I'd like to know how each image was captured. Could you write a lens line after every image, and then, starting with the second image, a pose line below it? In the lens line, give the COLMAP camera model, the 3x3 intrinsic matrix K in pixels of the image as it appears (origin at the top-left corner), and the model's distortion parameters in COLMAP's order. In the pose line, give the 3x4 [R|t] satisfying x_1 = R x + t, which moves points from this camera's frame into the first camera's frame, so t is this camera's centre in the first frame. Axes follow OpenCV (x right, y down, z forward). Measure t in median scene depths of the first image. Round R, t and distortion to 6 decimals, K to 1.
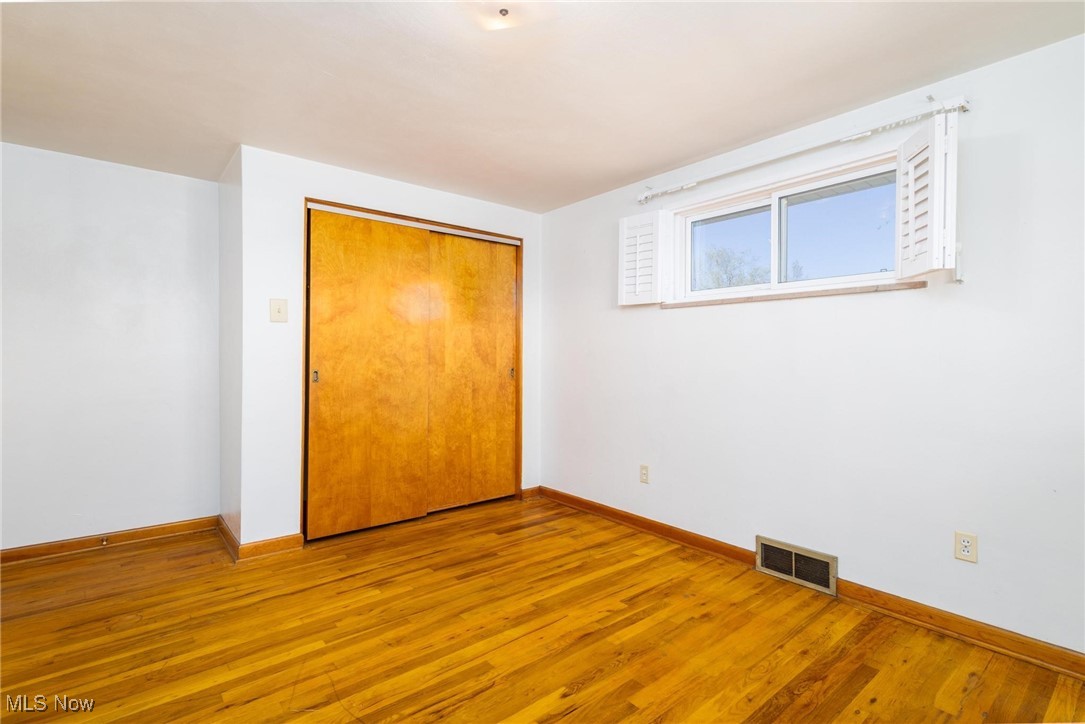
lens RADIAL K [[533.7, 0, 539.6], [0, 533.7, 353.9], [0, 0, 1]] dist [0.004789, -0.000843]
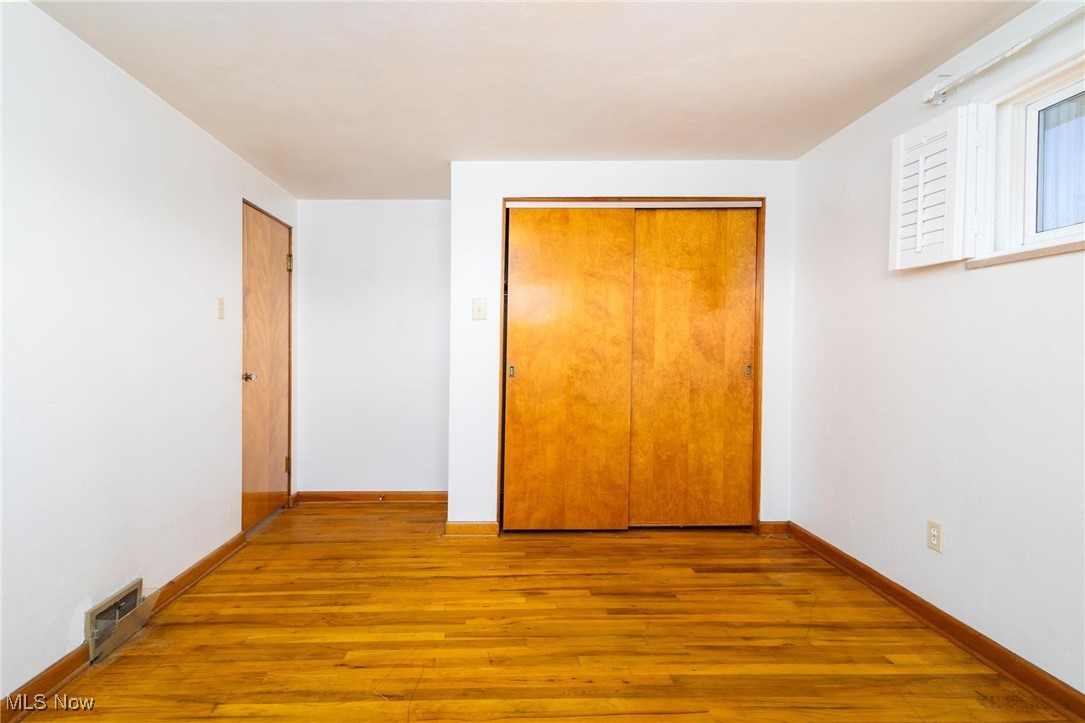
lens RADIAL K [[533.7, 0, 539.6], [0, 533.7, 353.4], [0, 0, 1]] dist [0.004789, -0.000843]
pose [[0.765600, -0.004103, -0.643304, 0.270381], [0.010965, 0.999918, 0.006671, 0.001478], [0.643224, -0.012161, 0.765582, 0.244904]]
